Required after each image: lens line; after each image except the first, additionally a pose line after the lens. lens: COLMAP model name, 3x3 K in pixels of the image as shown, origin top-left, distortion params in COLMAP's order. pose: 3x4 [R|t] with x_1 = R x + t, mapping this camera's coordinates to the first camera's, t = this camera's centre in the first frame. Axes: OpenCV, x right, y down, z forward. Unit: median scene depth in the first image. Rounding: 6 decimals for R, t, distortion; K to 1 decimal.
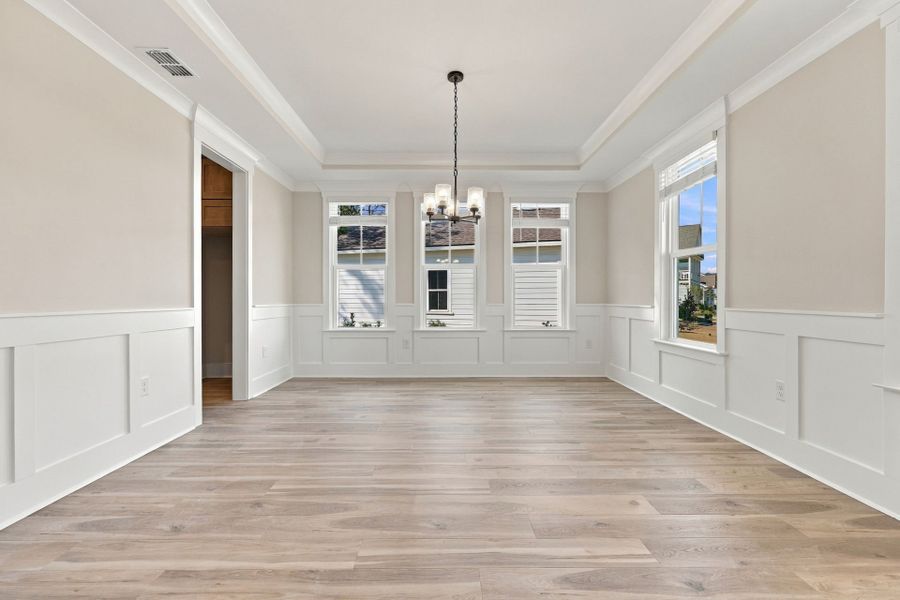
lens RADIAL K [[363.4, 0, 450.0], [0, 363.4, 300.0], [0, 0, 1]] dist [-0.001812, 0.000078]
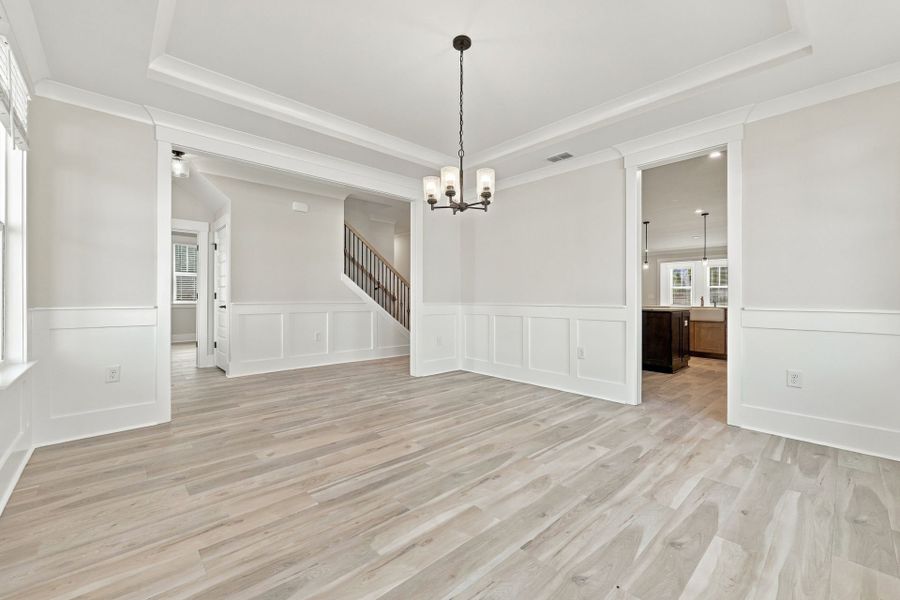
lens RADIAL K [[363.4, 0, 450.0], [0, 363.4, 300.0], [0, 0, 1]] dist [-0.001812, 0.000078]
pose [[-0.741442, 0.000170, -0.671017, 0.730346], [-0.005482, 0.999965, 0.006310, -0.007996], [0.670994, 0.008357, -0.741416, 1.929471]]
